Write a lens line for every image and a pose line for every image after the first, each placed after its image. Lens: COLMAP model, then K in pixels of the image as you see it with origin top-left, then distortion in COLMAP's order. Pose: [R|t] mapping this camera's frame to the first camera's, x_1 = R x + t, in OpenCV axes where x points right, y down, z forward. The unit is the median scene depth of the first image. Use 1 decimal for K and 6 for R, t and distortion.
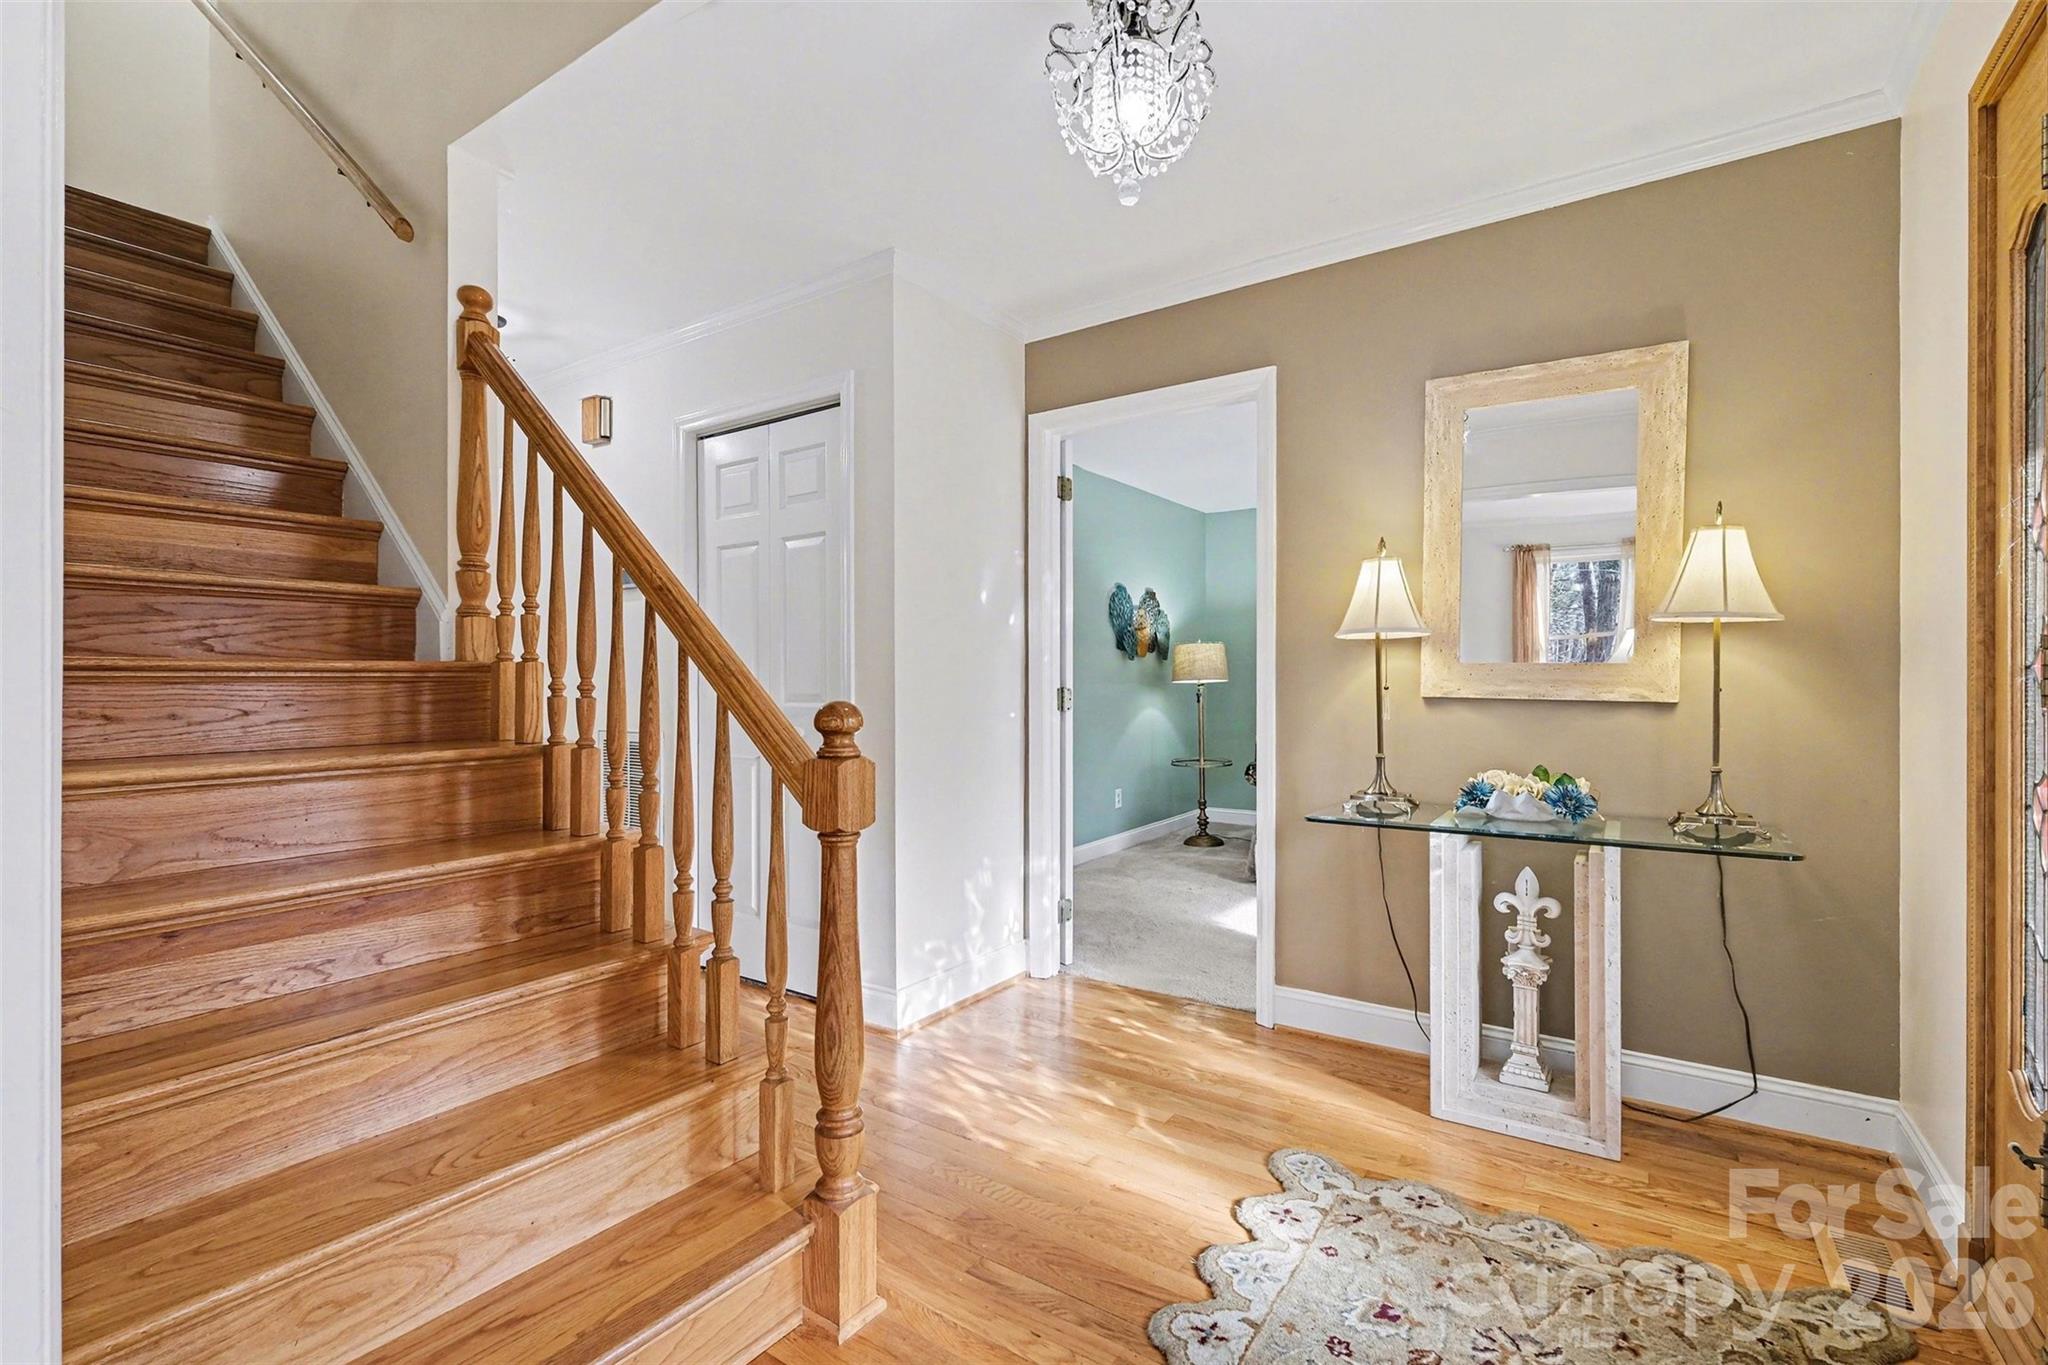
lens RADIAL K [[910.6, 0, 1008.0], [0, 910.6, 678.8], [0, 0, 1]] dist [-0.001078, 0.000020]
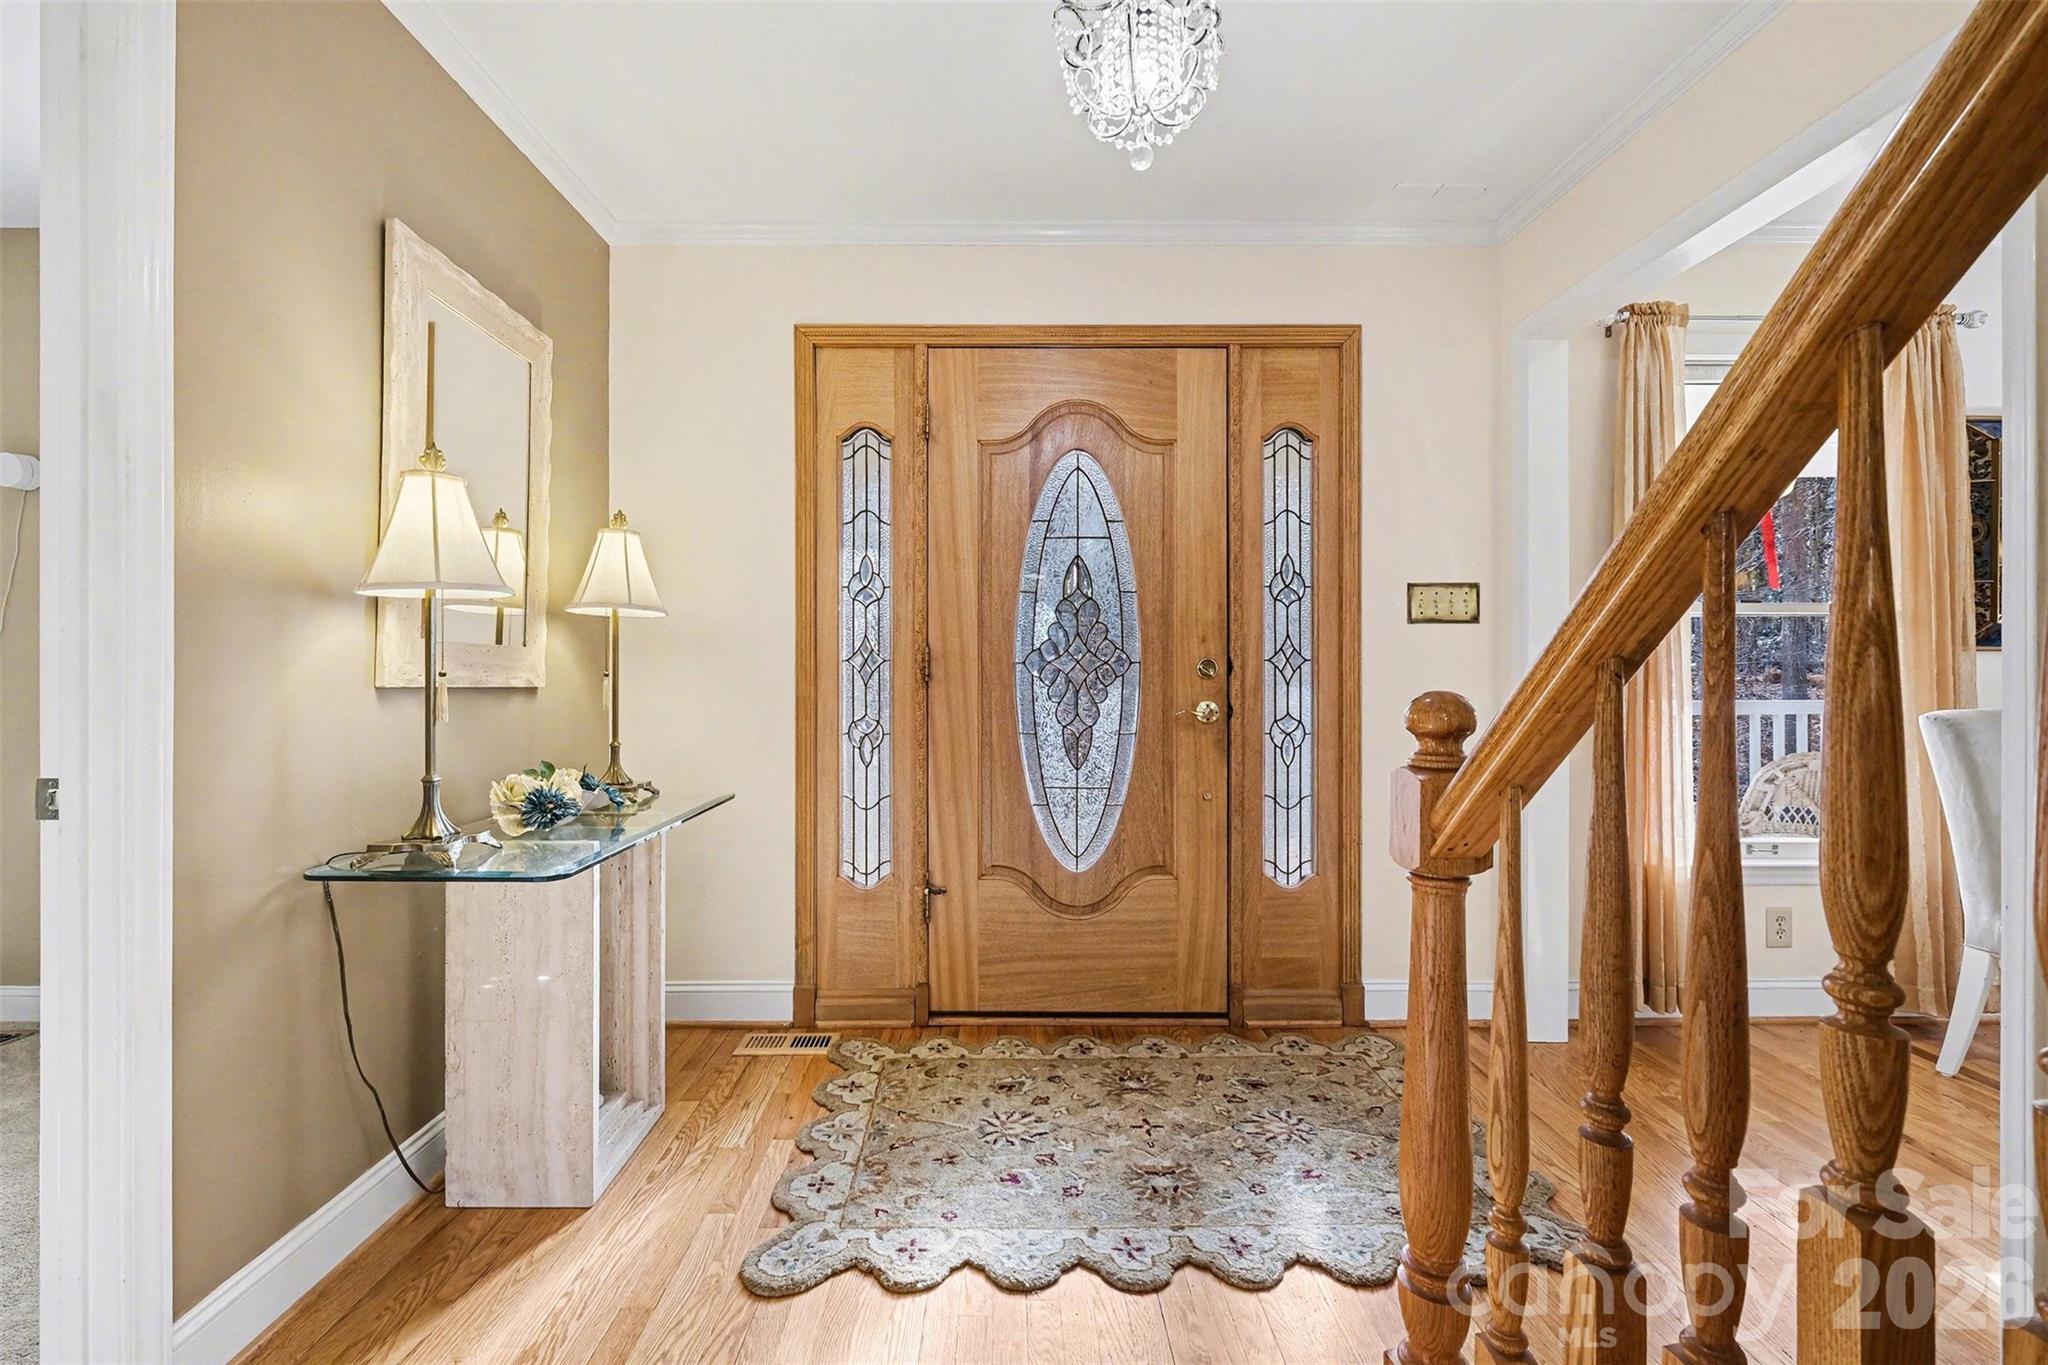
lens RADIAL K [[896.1, 0, 1021.5], [0, 896.1, 665.6], [0, 0, 1]] dist [0.001307, 0.000029]
pose [[-0.573803, -0.002936, 0.818988, -0.151173], [-0.009011, 0.999956, -0.002728, 0.000182], [-0.818944, -0.008945, -0.573804, 0.432801]]
